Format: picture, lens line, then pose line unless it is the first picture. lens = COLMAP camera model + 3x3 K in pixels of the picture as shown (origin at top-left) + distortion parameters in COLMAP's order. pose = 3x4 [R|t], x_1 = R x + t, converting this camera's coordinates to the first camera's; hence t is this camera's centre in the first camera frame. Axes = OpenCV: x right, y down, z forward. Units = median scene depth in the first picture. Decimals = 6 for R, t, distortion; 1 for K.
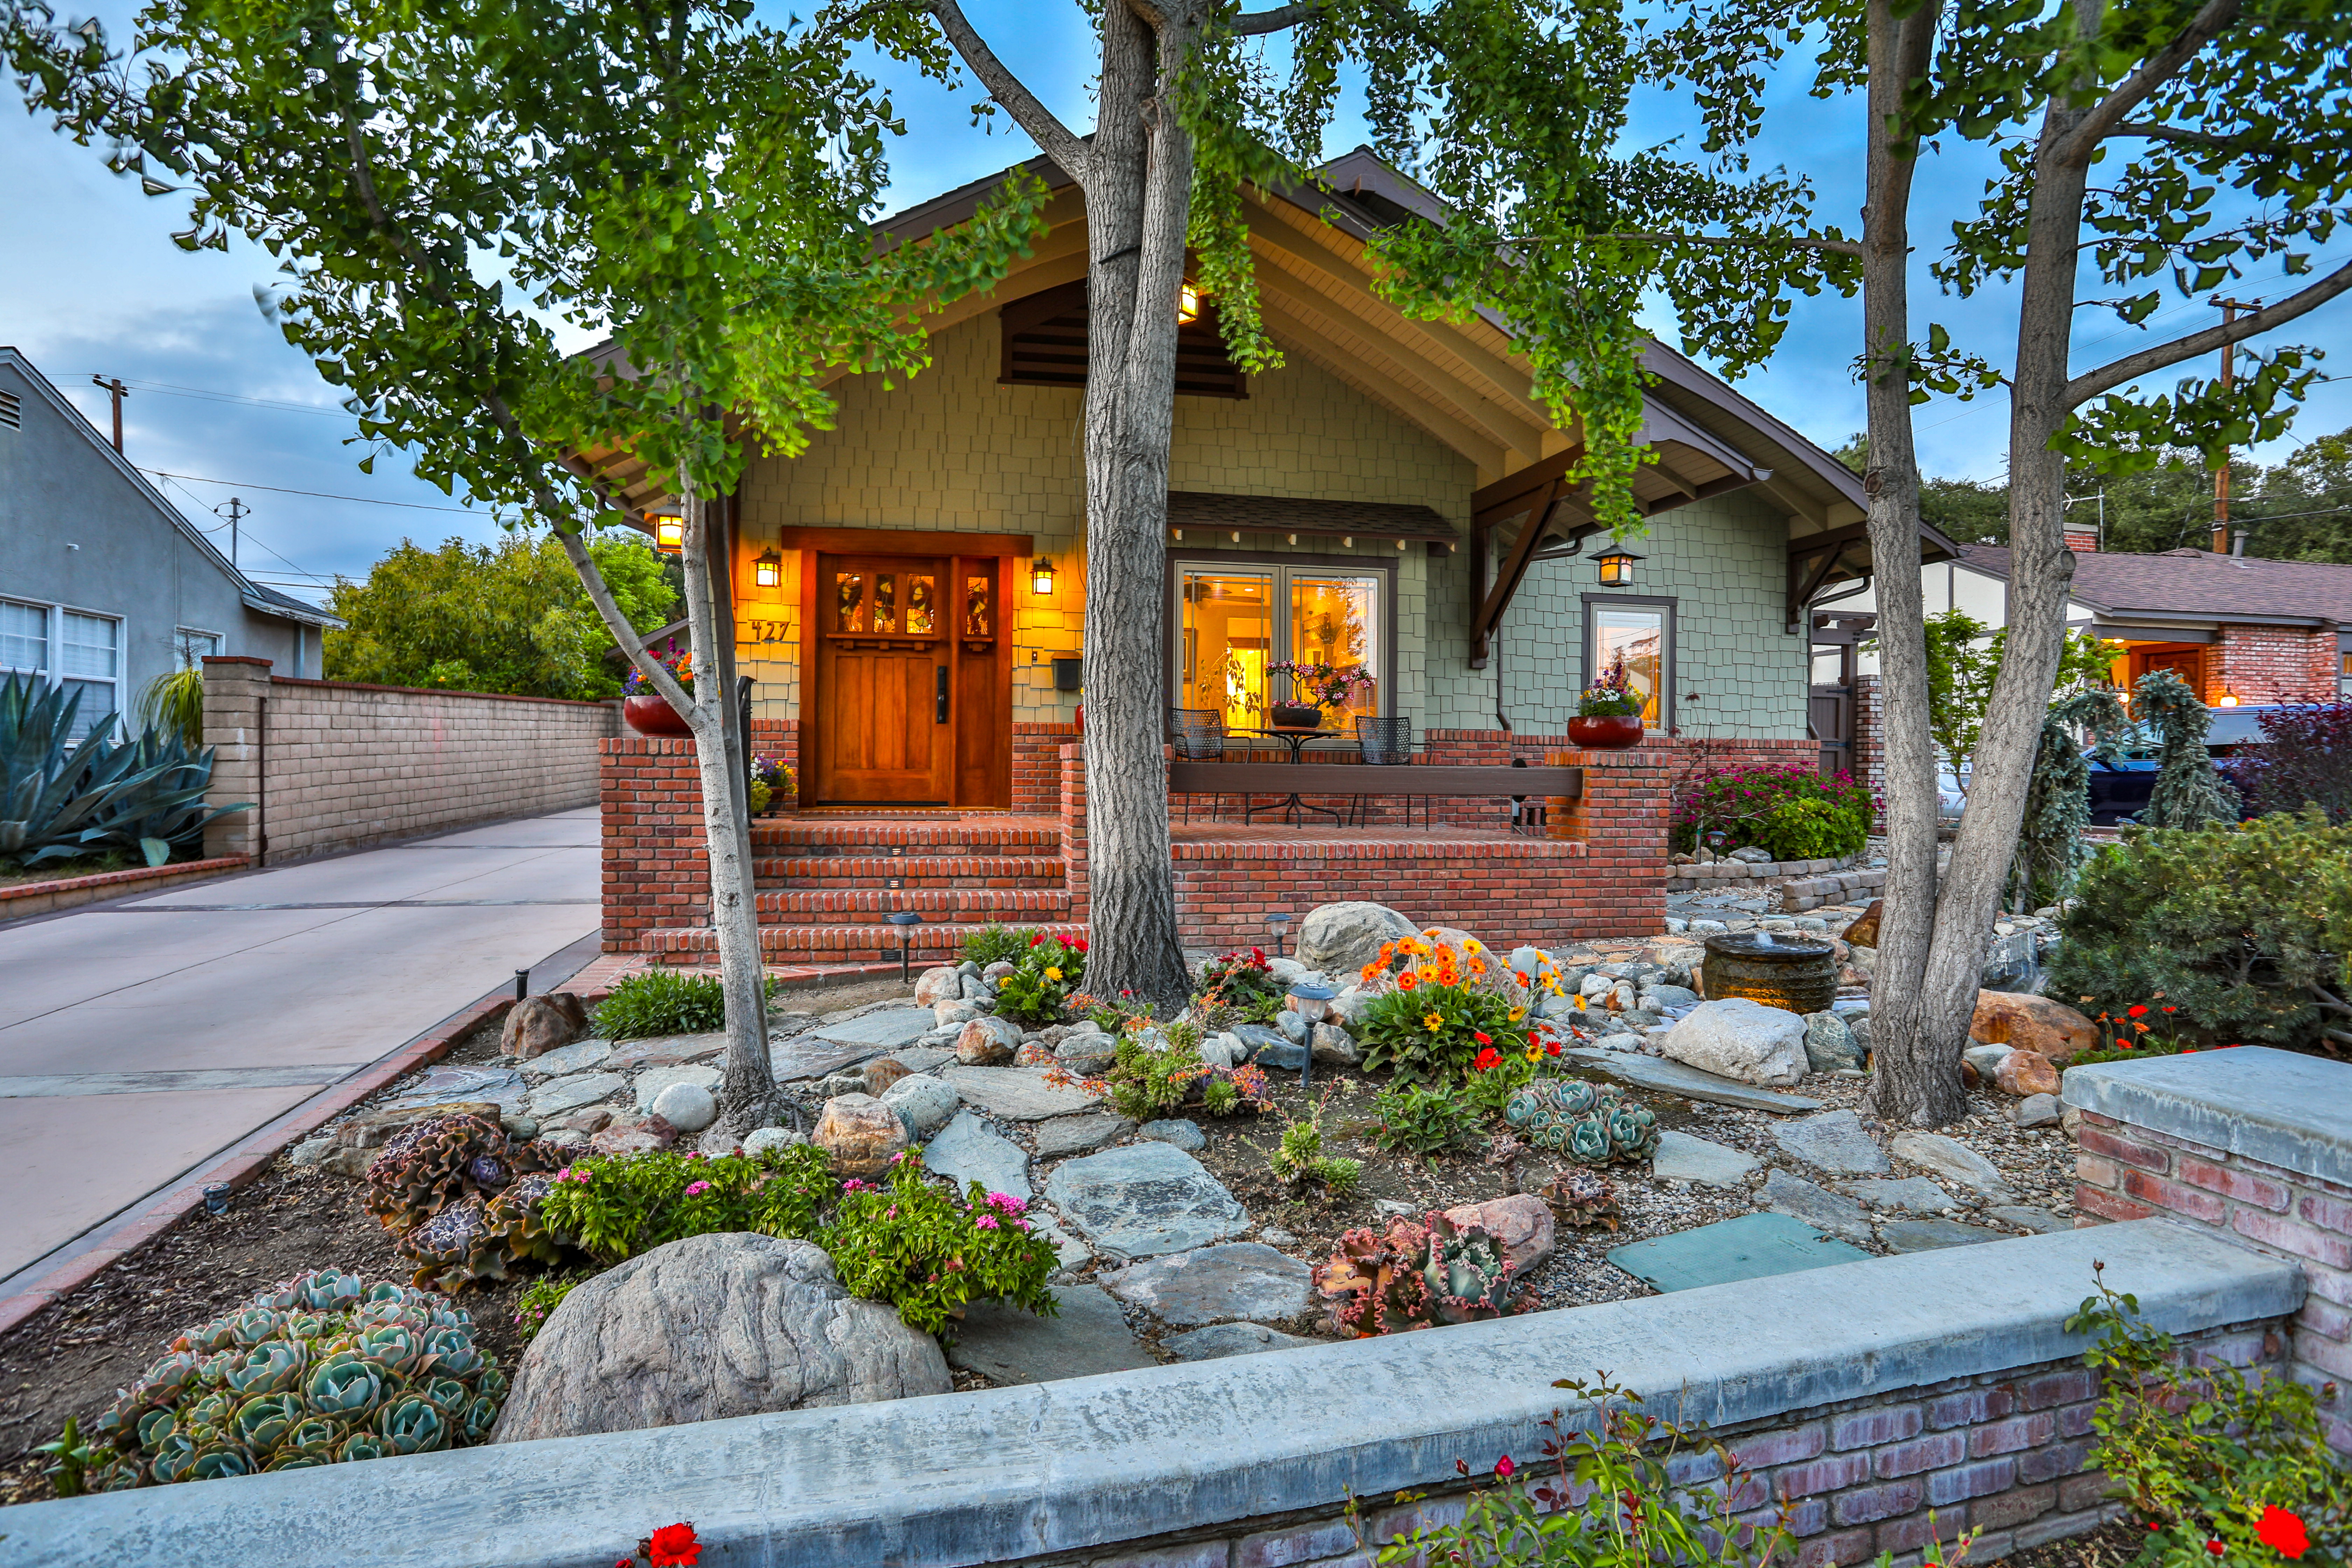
lens RADIAL K [[1196.0, 0, 1181.0], [0, 1196.0, 771.5], [0, 0, 1]] dist [-0.044157, 0.000847]
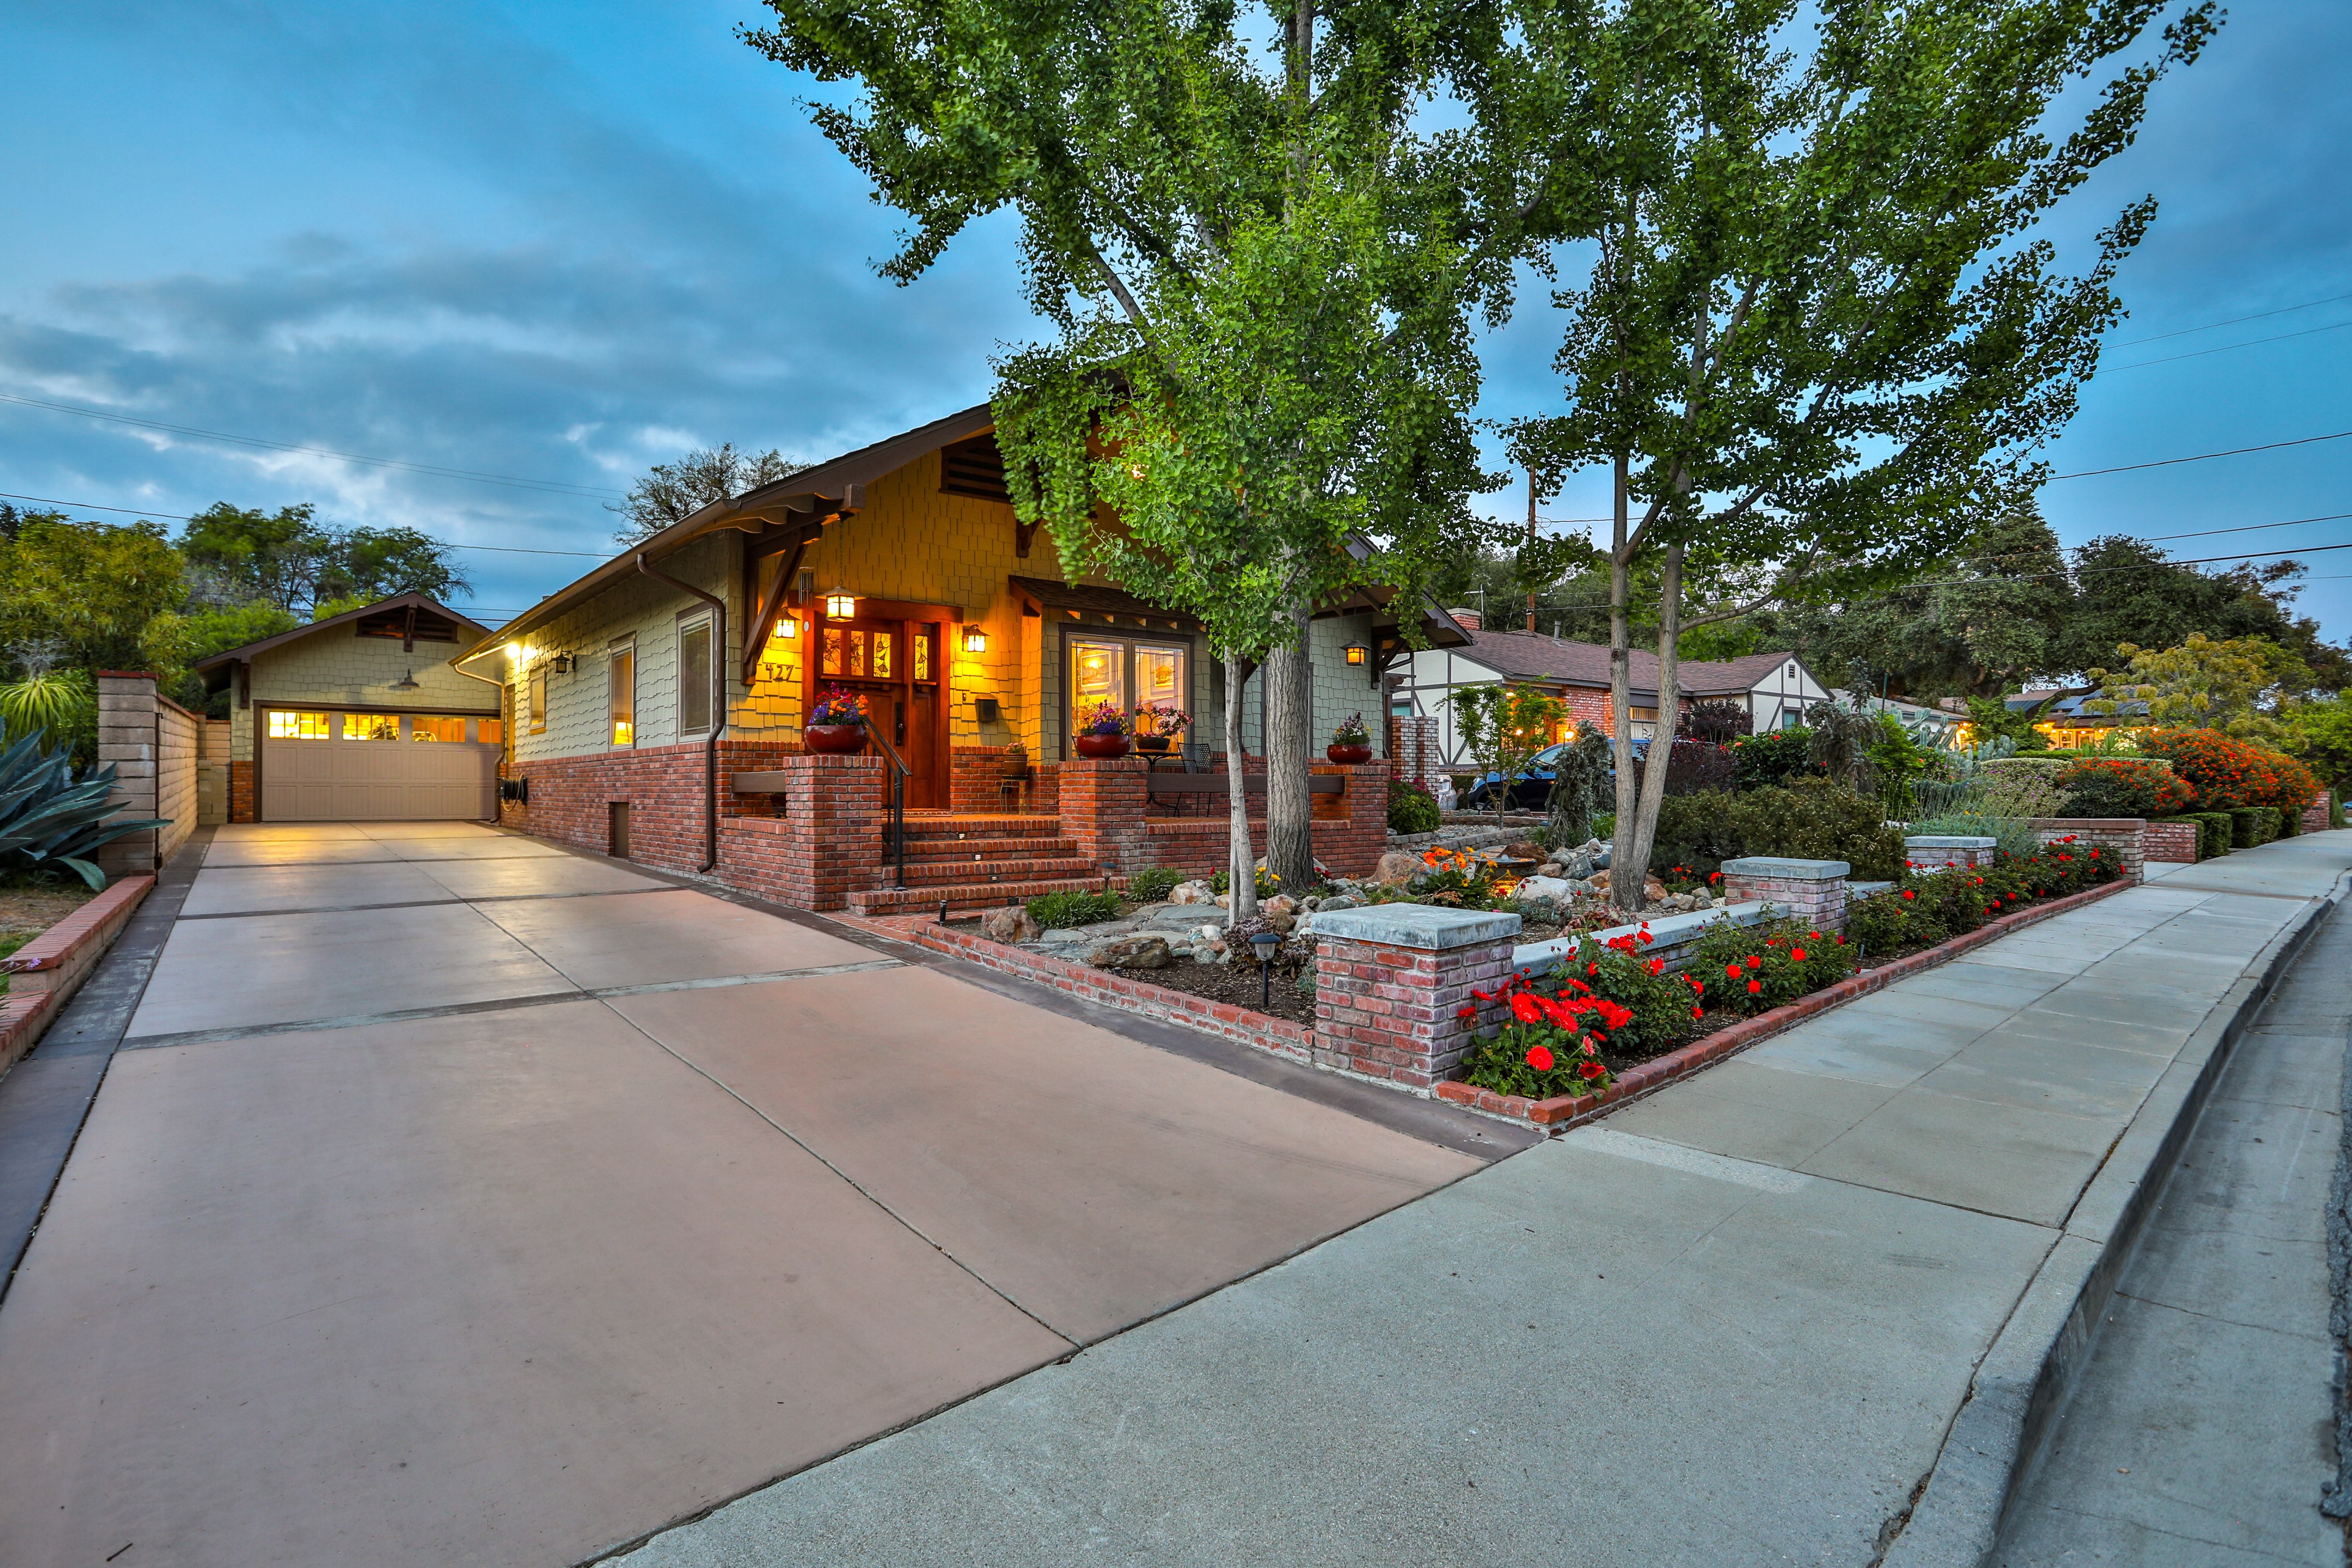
lens RADIAL K [[1196.0, 0, 1181.0], [0, 1196.0, 771.5], [0, 0, 1]] dist [-0.044157, 0.000847]
pose [[0.880284, -0.003140, 0.474437, -0.553116], [0.010985, 0.999845, -0.013766, 0.009585], [-0.474320, 0.017329, 0.880182, -0.308711]]
